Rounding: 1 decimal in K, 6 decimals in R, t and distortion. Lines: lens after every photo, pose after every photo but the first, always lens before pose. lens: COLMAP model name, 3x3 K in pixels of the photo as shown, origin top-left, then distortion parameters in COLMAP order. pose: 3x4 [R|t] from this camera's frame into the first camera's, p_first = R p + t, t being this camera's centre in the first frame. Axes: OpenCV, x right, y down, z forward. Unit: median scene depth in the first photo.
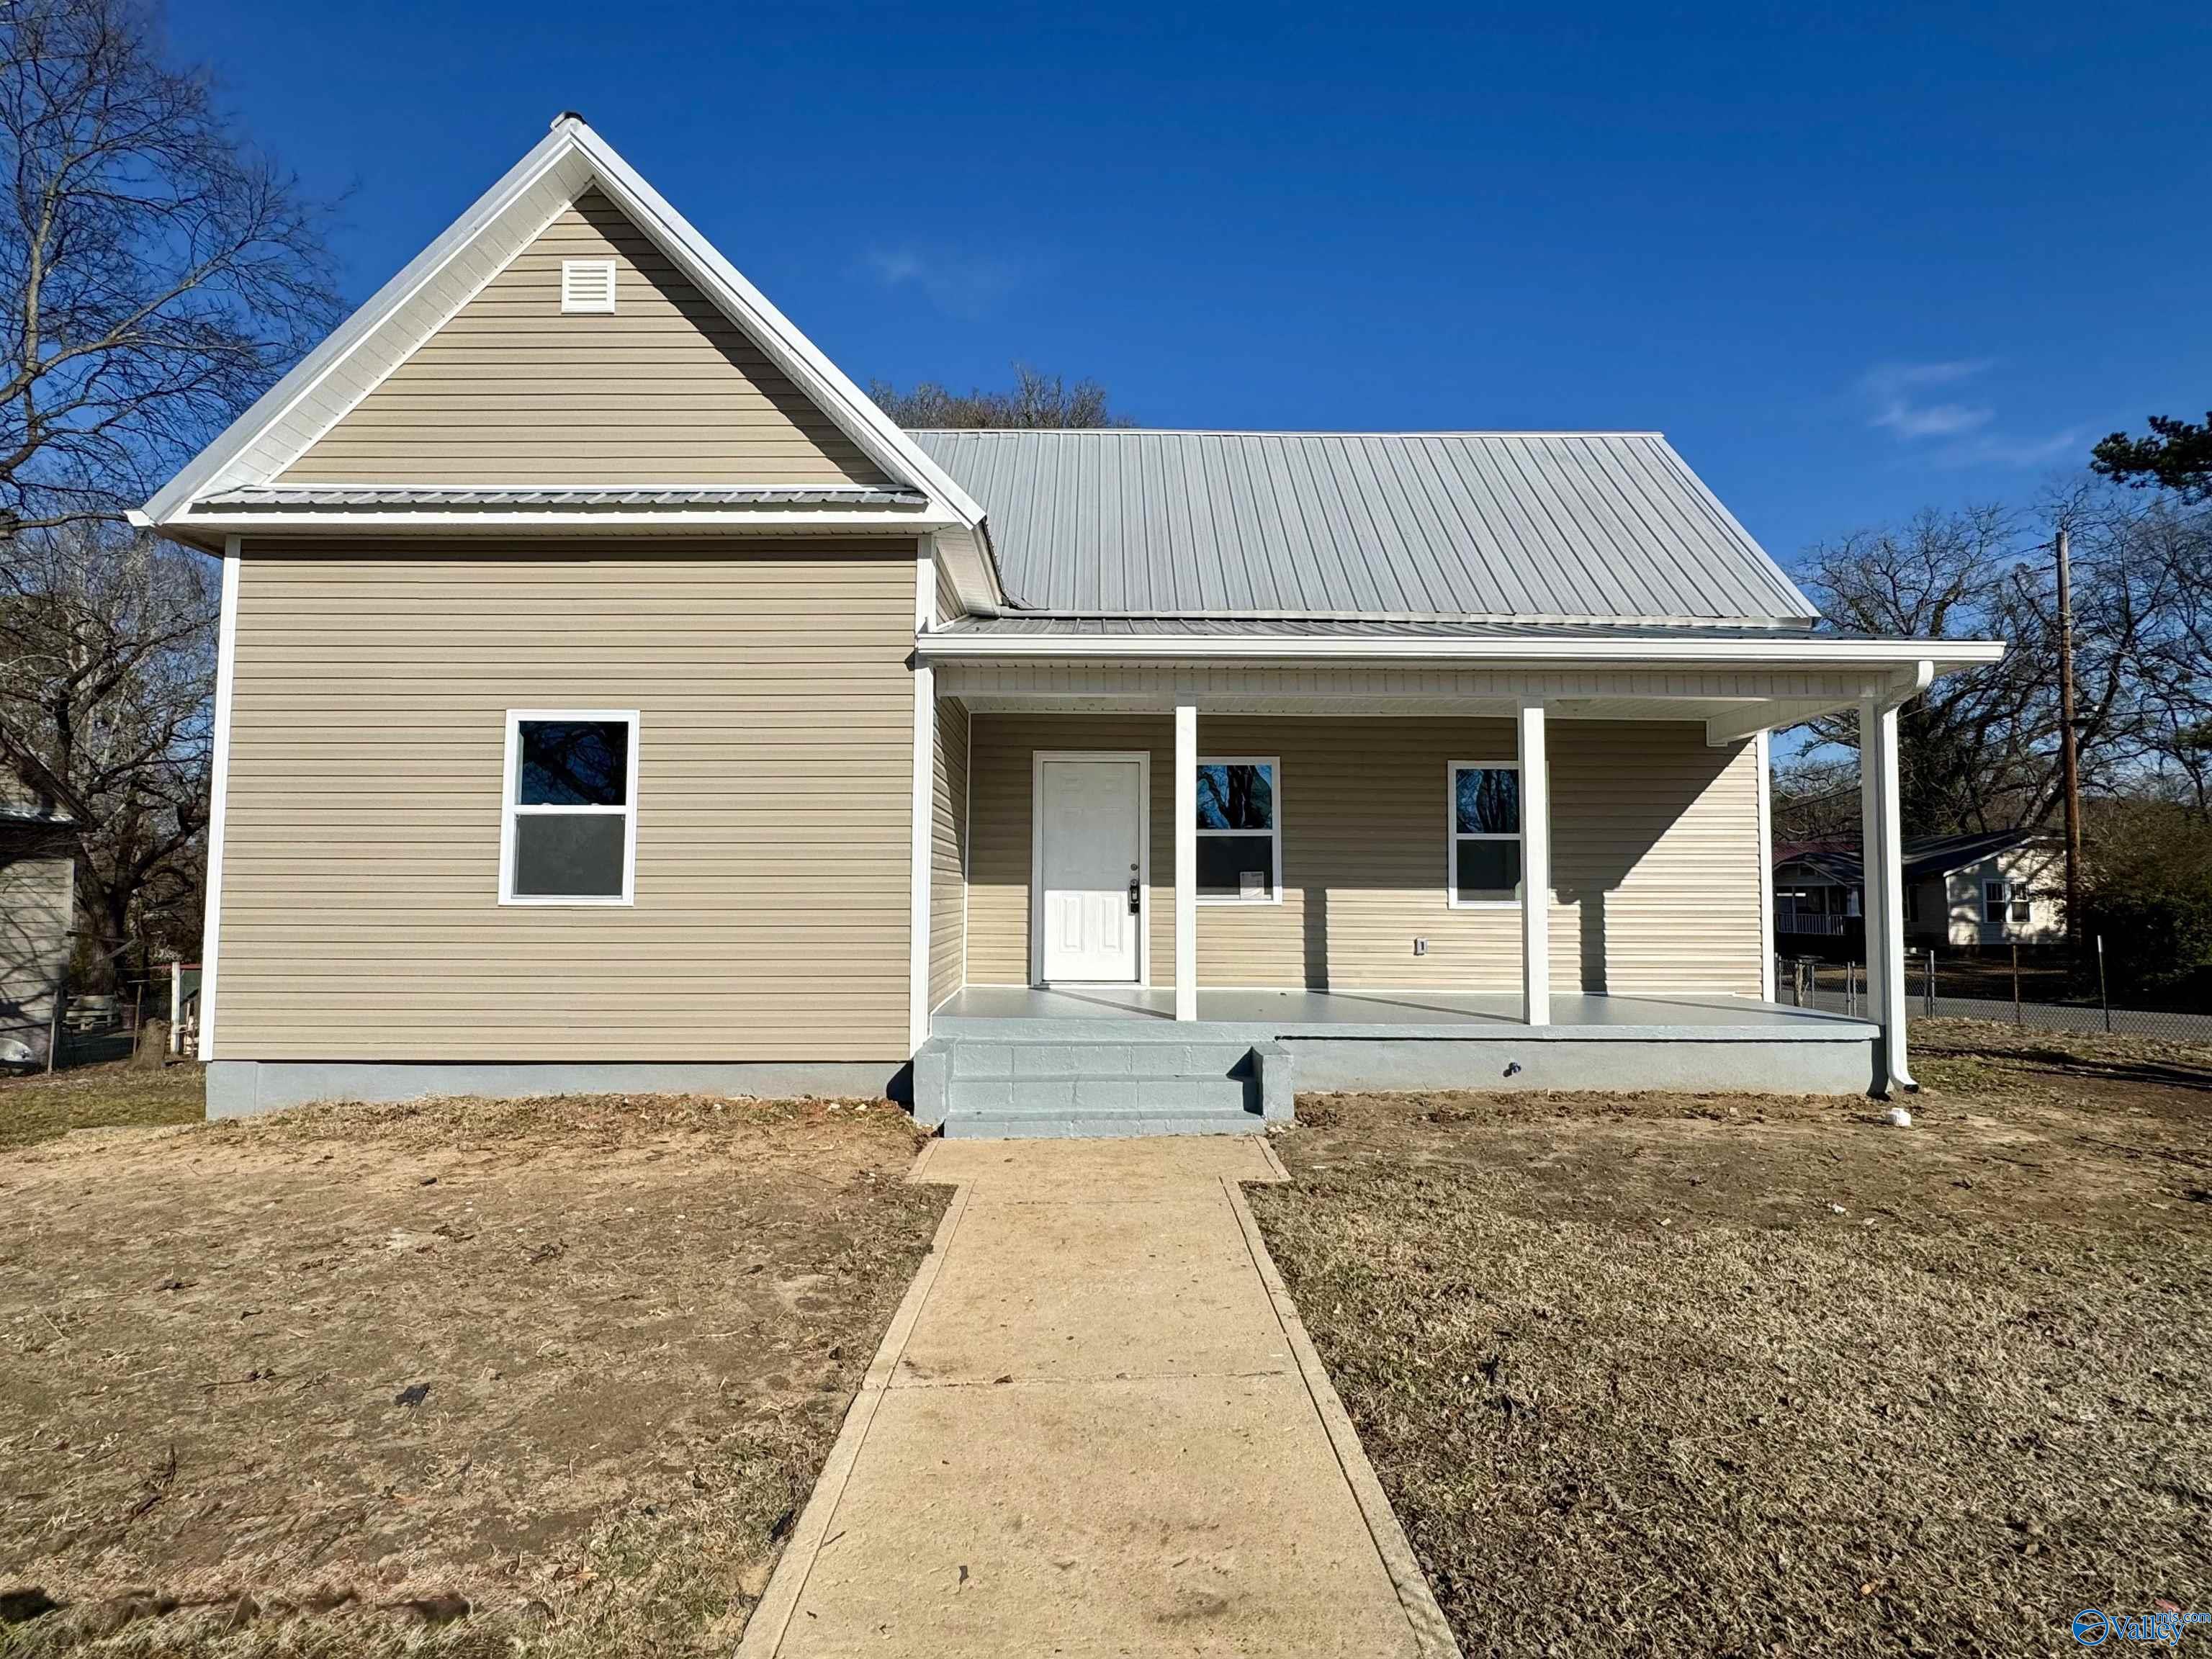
lens RADIAL K [[1135.6, 0, 1107.4], [0, 1135.6, 827.8], [0, 0, 1]] dist [-0.001581, 0.000131]
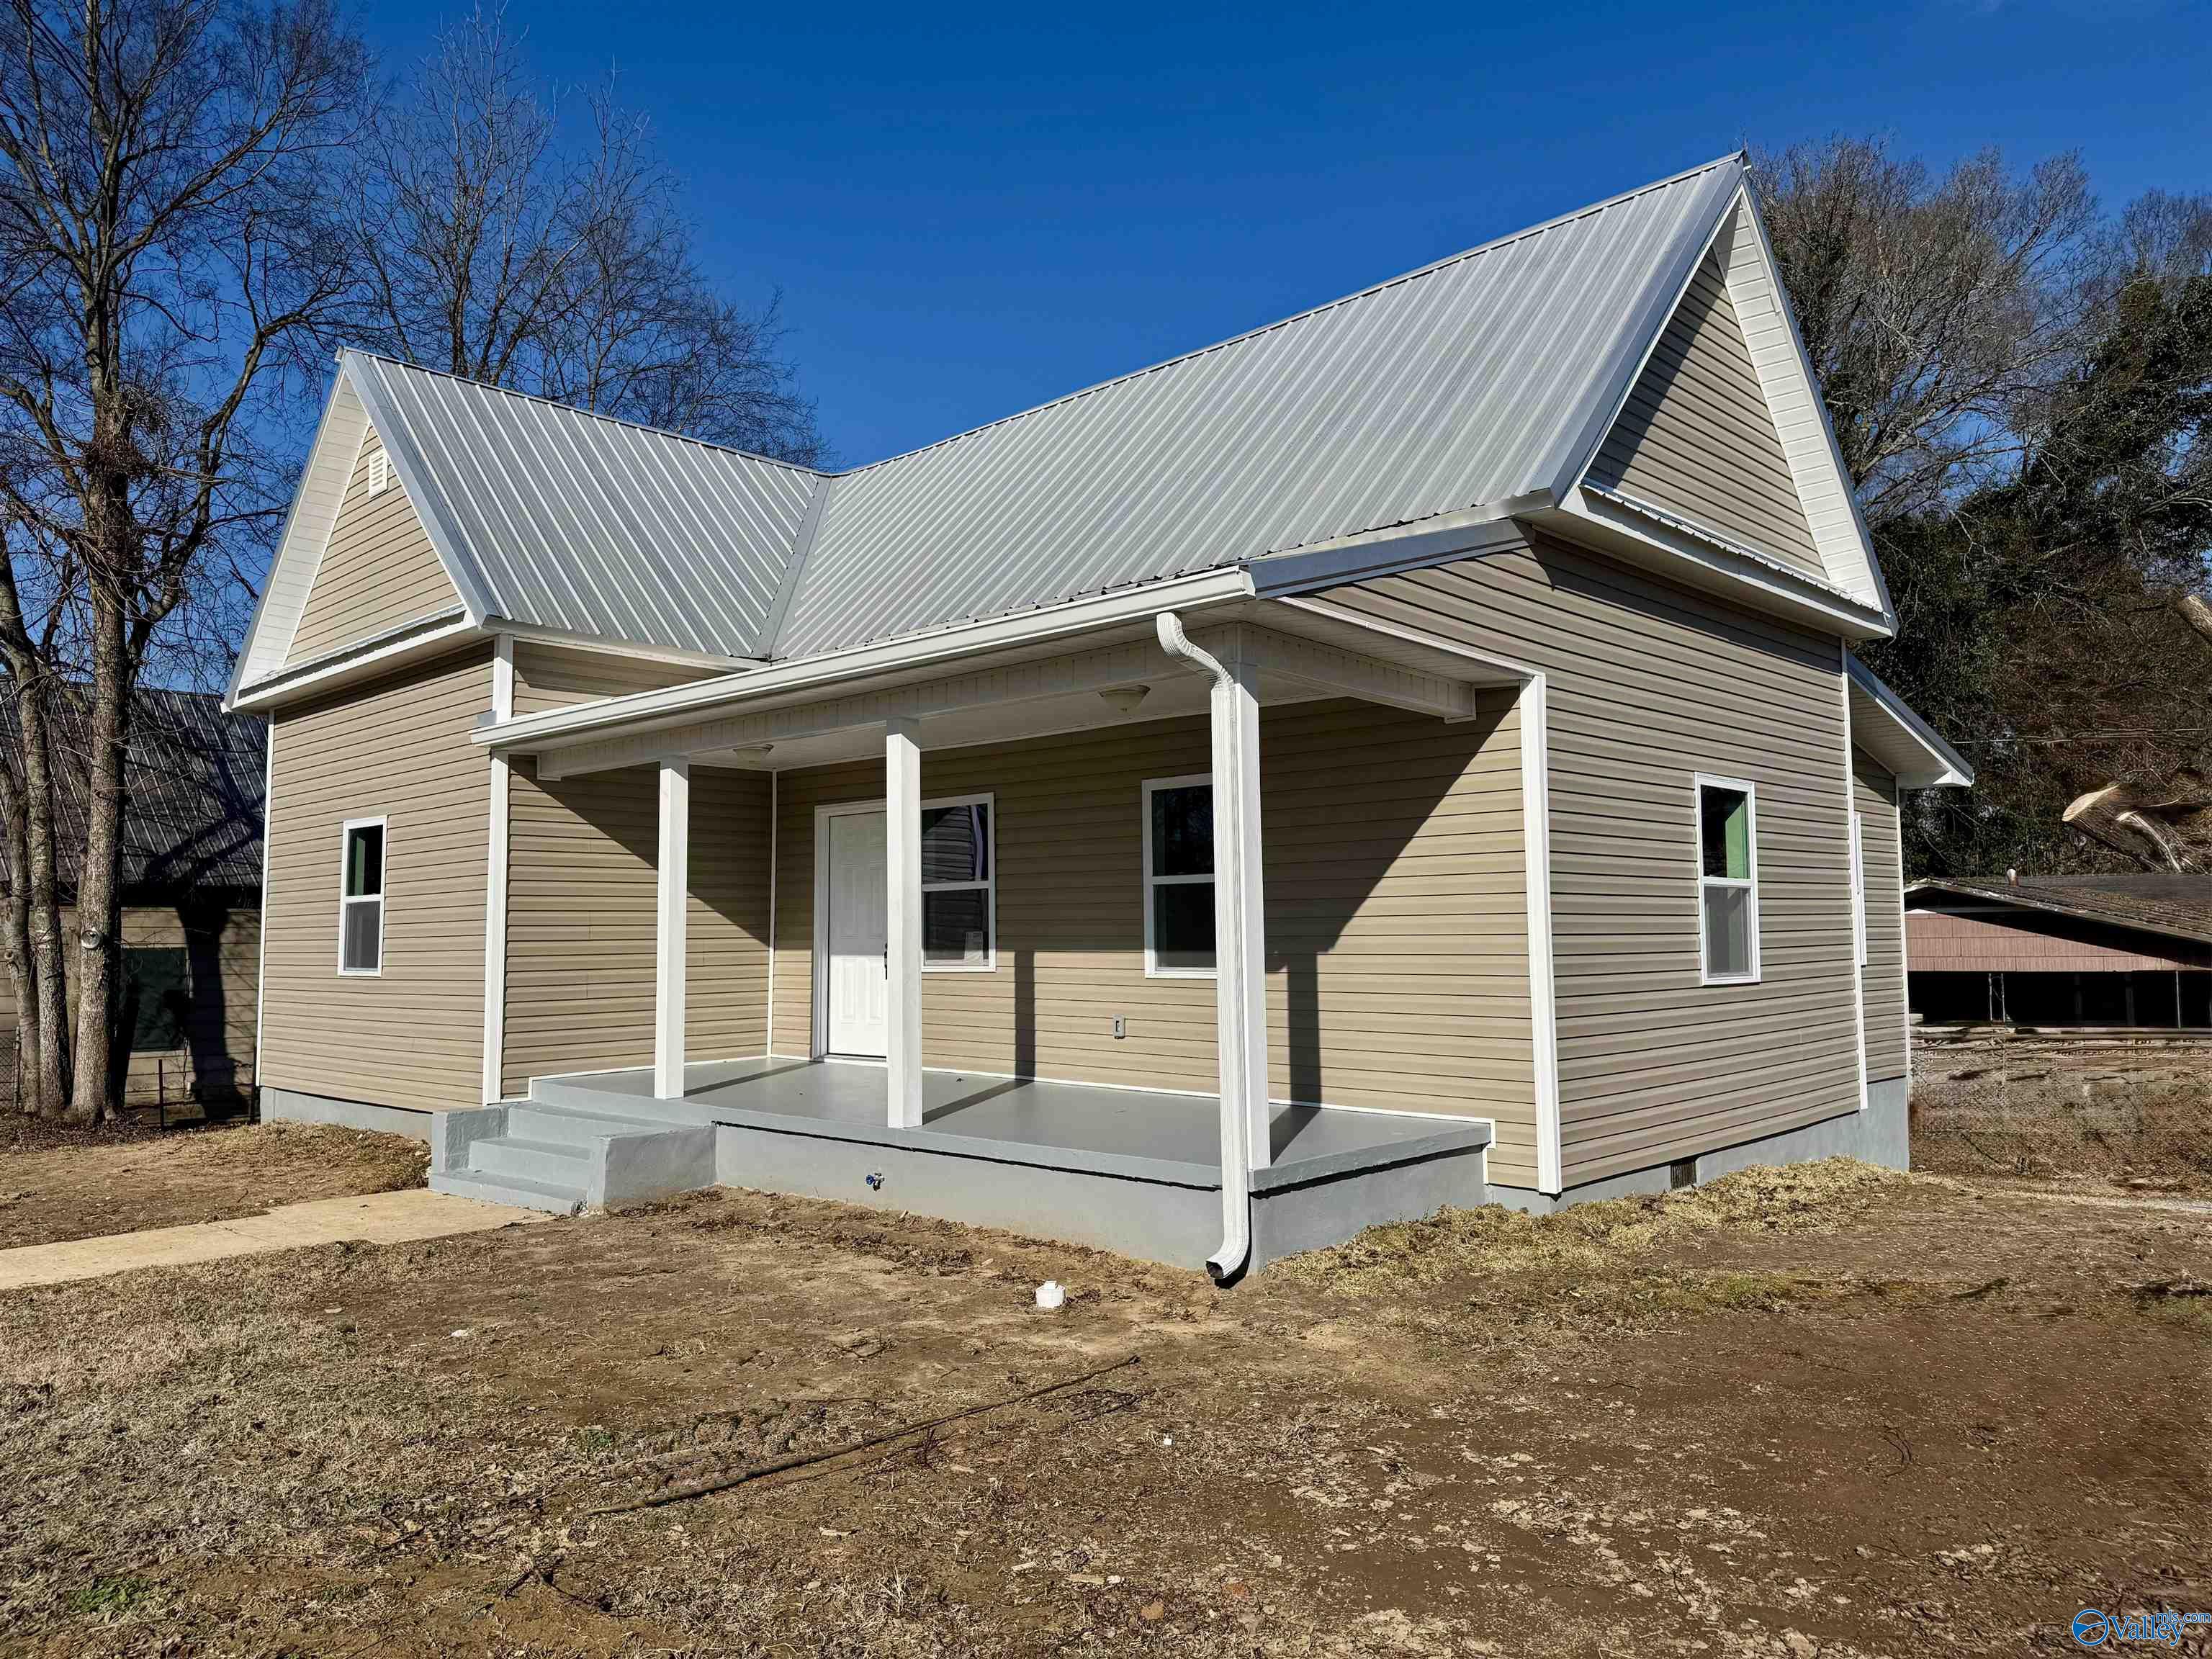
lens RADIAL K [[1542.3, 0, 1107.7], [0, 1542.3, 828.2], [0, 0, 1]] dist [0.050788, 0.000455]
pose [[0.720082, -0.060428, -0.691253, 0.991972], [0.055109, 0.998034, -0.029839, 0.001828], [0.691698, -0.016608, 0.721996, 0.250488]]
